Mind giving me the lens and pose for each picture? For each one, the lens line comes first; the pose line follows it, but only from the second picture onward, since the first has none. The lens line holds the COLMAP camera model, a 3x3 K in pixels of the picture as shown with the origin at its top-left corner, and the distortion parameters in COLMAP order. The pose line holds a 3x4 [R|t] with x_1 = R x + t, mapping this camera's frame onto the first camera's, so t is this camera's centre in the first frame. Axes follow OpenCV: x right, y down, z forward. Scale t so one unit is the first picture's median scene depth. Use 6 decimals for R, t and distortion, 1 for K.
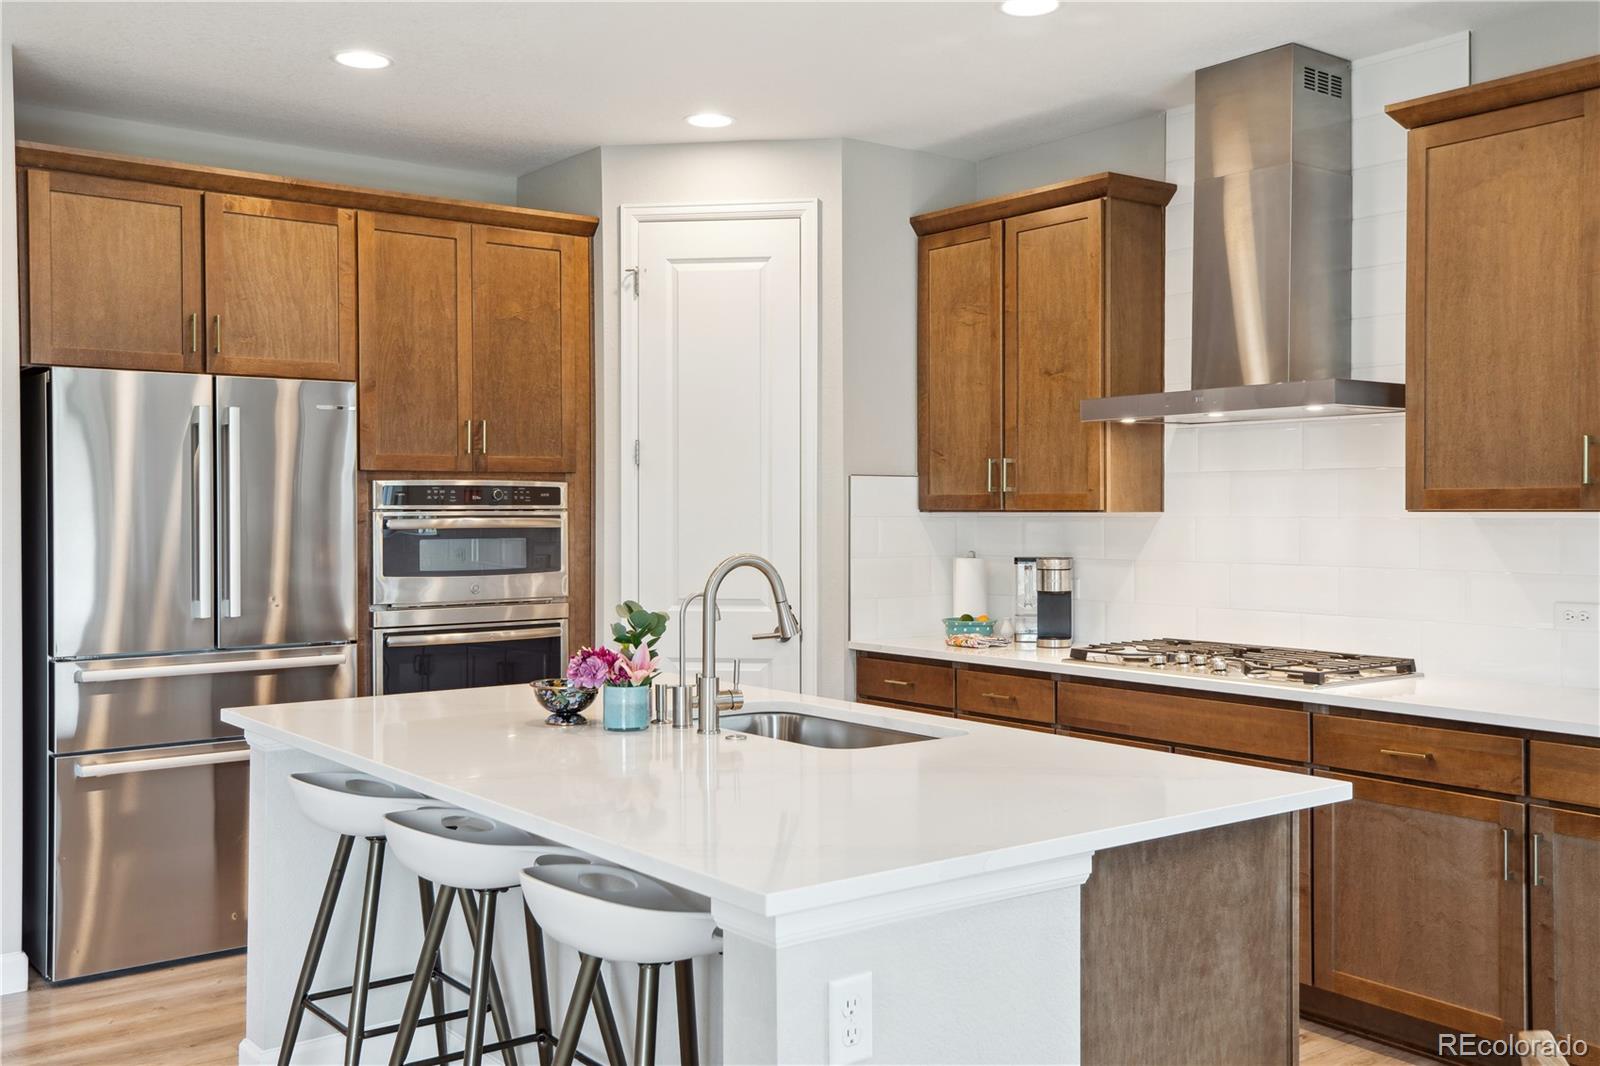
lens RADIAL K [[1559.0, 0, 809.3], [0, 1559.0, 523.8], [0, 0, 1]] dist [0.109139, 0.000000]
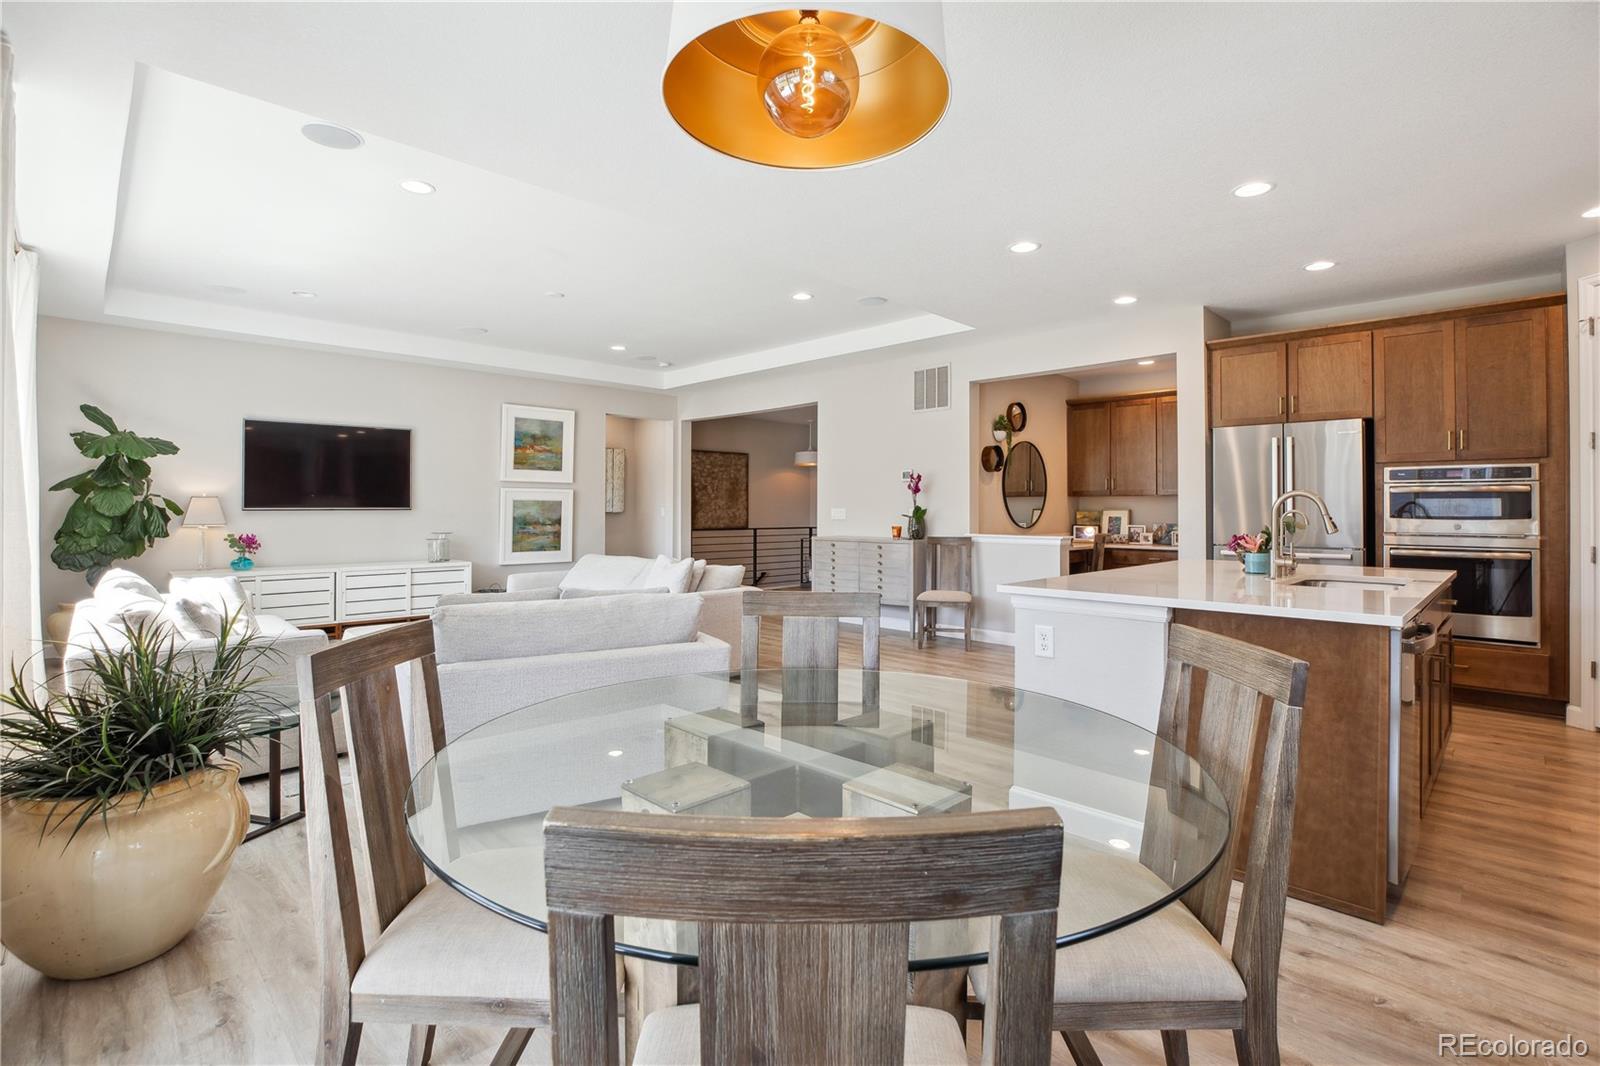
lens RADIAL K [[752.7, 0, 799.9], [0, 752.7, 507.0], [0, 0, 1]] dist [0.005203, -0.000462]
pose [[0.138494, 0.000243, -0.990363, 0.533923], [-0.019633, 0.999804, -0.002500, 0.036816], [0.990169, 0.019790, 0.138471, 0.161904]]
